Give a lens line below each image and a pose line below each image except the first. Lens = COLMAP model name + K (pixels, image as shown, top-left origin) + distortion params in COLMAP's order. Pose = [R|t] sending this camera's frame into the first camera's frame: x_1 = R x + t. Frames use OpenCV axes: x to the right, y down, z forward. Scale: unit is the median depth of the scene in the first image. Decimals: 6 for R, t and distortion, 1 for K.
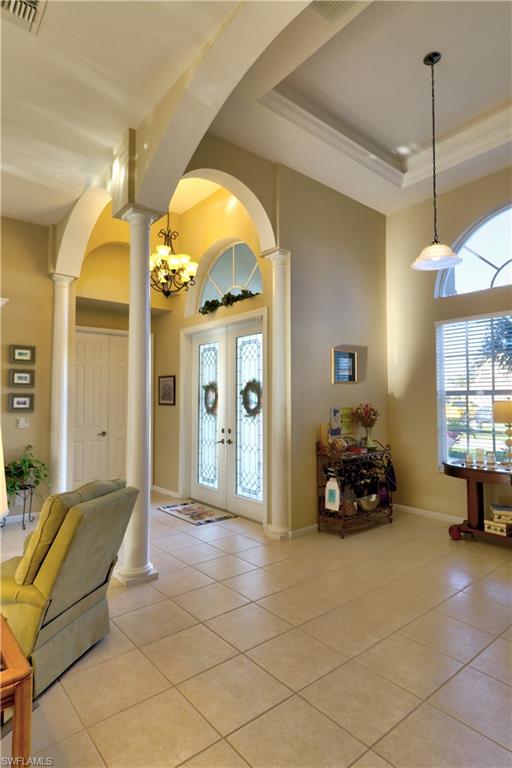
lens RADIAL K [[434.7, 0, 256.0], [0, 434.7, 384.0], [0, 0, 1]] dist [-0.001169, -0.000205]
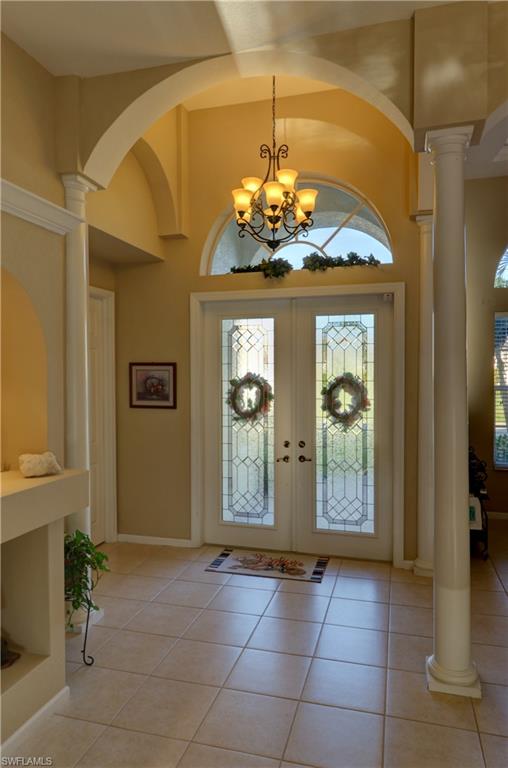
lens RADIAL K [[529.8, 0, 254.0], [0, 529.8, 384.0], [0, 0, 1]] dist [0.003031, -0.000003]
pose [[0.816592, -0.012699, 0.577076, -0.651739], [-0.019446, 0.998585, 0.049492, -0.035467], [-0.576888, -0.051636, 0.815189, 0.337255]]
